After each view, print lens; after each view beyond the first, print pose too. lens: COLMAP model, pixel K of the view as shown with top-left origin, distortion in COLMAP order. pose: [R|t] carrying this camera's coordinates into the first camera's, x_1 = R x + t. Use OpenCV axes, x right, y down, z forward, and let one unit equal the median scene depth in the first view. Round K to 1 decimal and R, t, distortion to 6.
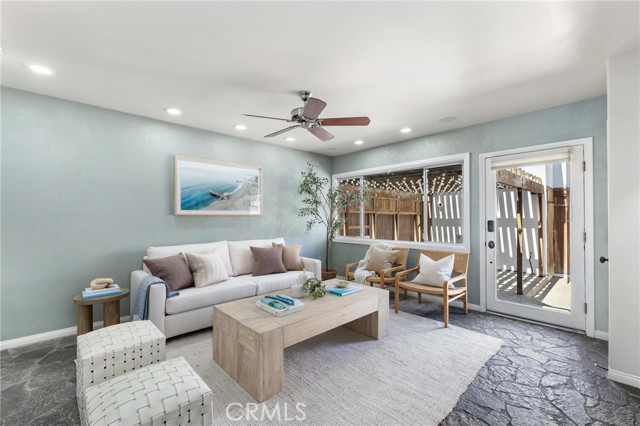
lens RADIAL K [[274.5, 0, 320.1], [0, 274.5, 216.3], [0, 0, 1]] dist [0.002600, 0.000094]
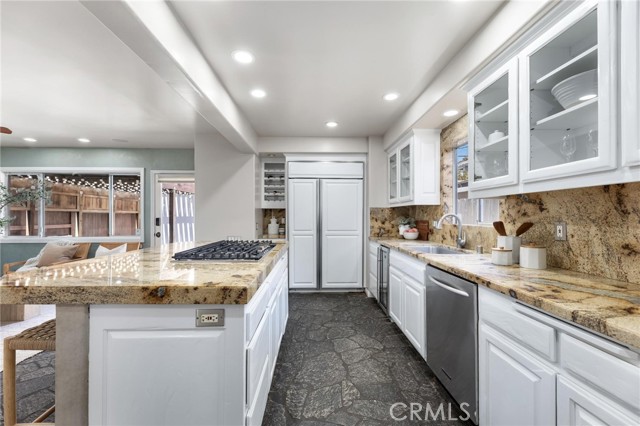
lens RADIAL K [[257.4, 0, 319.6], [0, 257.4, 215.8], [0, 0, 1]] dist [0.000623, -0.000218]
pose [[0.659216, 0.002230, 0.751950, 0.157888], [-0.003966, 0.999992, 0.000512, 0.000761], [-0.751943, -0.003320, 0.659220, -0.480411]]
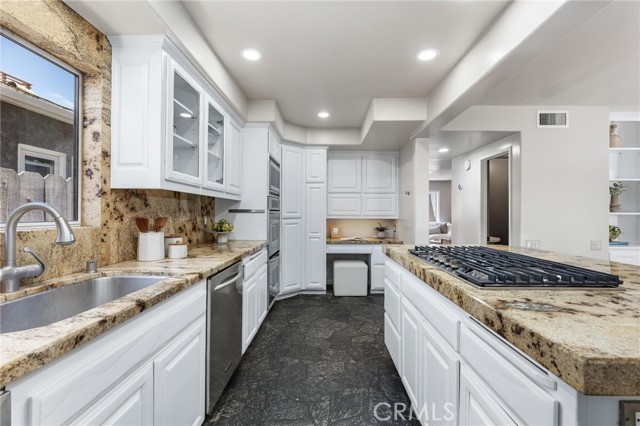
lens RADIAL K [[263.9, 0, 314.8], [0, 263.9, 210.1], [0, 0, 1]] dist [-0.003635, 0.000258]
pose [[-0.704300, -0.011713, -0.709806, 0.875503], [-0.004219, 0.999915, -0.012313, 0.002613], [0.709890, -0.005677, -0.704289, 0.091434]]
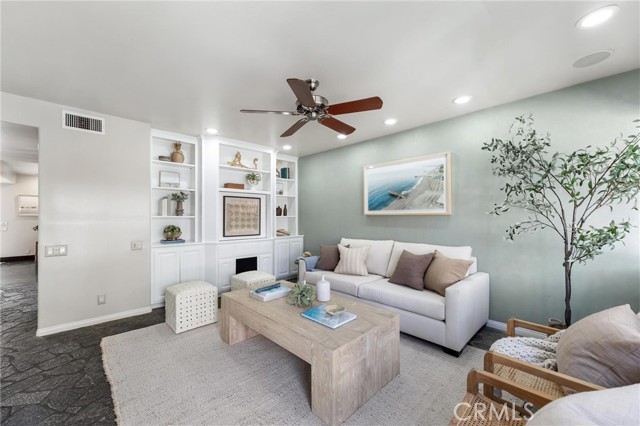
lens RADIAL K [[257.4, 0, 316.8], [0, 257.4, 214.2], [0, 0, 1]] dist [0.000623, -0.000218]
pose [[0.012947, -0.008146, -0.999883, 0.593603], [0.004724, 0.999956, -0.008086, 0.000170], [0.999905, -0.004619, 0.012985, 0.739902]]
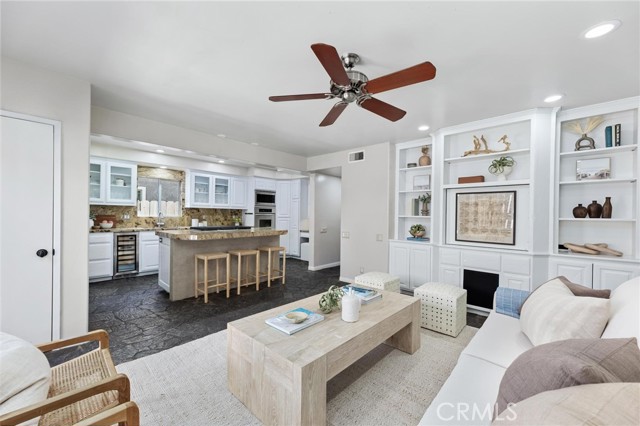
lens RADIAL K [[257.4, 0, 323.2], [0, 257.4, 215.6], [0, 0, 1]] dist [0.000623, -0.000218]
pose [[-0.997414, -0.016240, -0.070016, 0.049769], [-0.016299, 0.999867, 0.000274, 0.001285], [0.070003, 0.001415, -0.997546, 1.268901]]
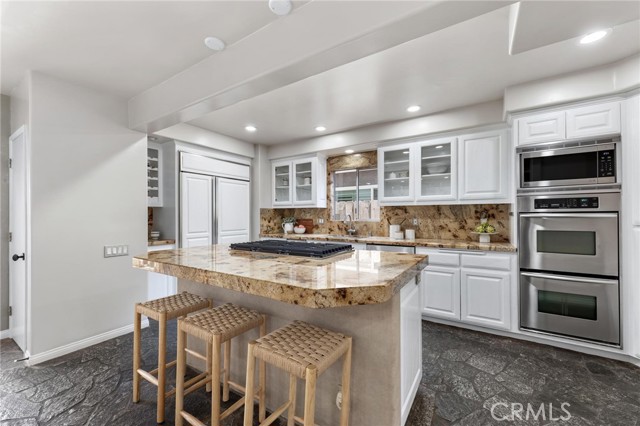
lens RADIAL K [[257.4, 0, 316.6], [0, 257.4, 216.1], [0, 0, 1]] dist [0.000623, -0.000218]
pose [[-0.243507, -0.001547, 0.969898, -0.119138], [0.000275, 0.999999, 0.001664, 0.000992], [-0.969899, 0.000672, -0.243506, 0.093659]]
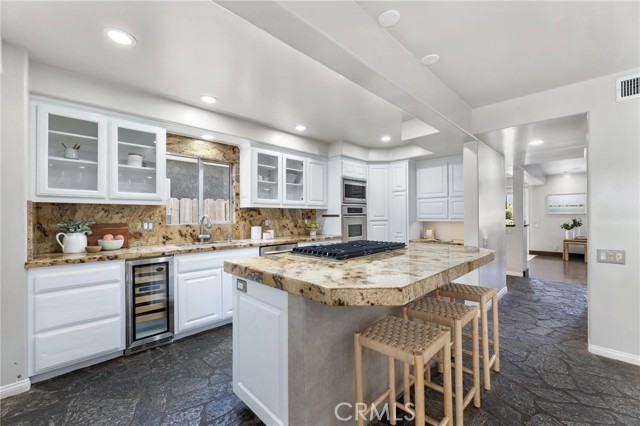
lens RADIAL K [[263.9, 0, 322.6], [0, 263.9, 214.9], [0, 0, 1]] dist [-0.003635, 0.000258]
pose [[-0.999400, 0.003994, -0.034400, 0.532334], [0.004243, 0.999965, -0.007155, 0.000203], [0.034370, -0.007296, -0.999383, 0.587165]]
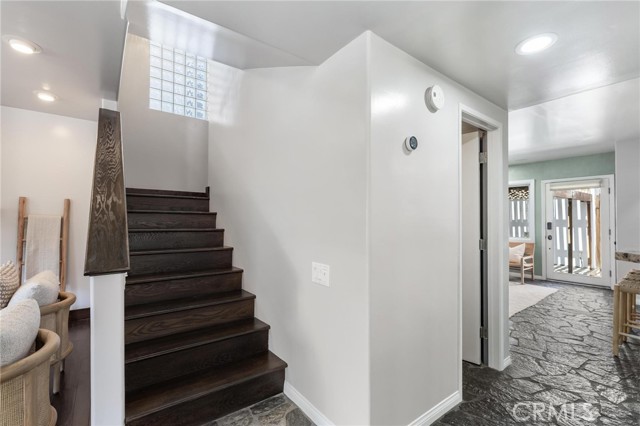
lens RADIAL K [[274.5, 0, 318.3], [0, 274.5, 217.0], [0, 0, 1]] dist [0.002600, 0.000094]
pose [[0.993034, 0.000518, -0.117825, -0.490206], [-0.001582, 0.999959, -0.008936, 0.000725], [0.117816, 0.009061, 0.992994, -0.696446]]
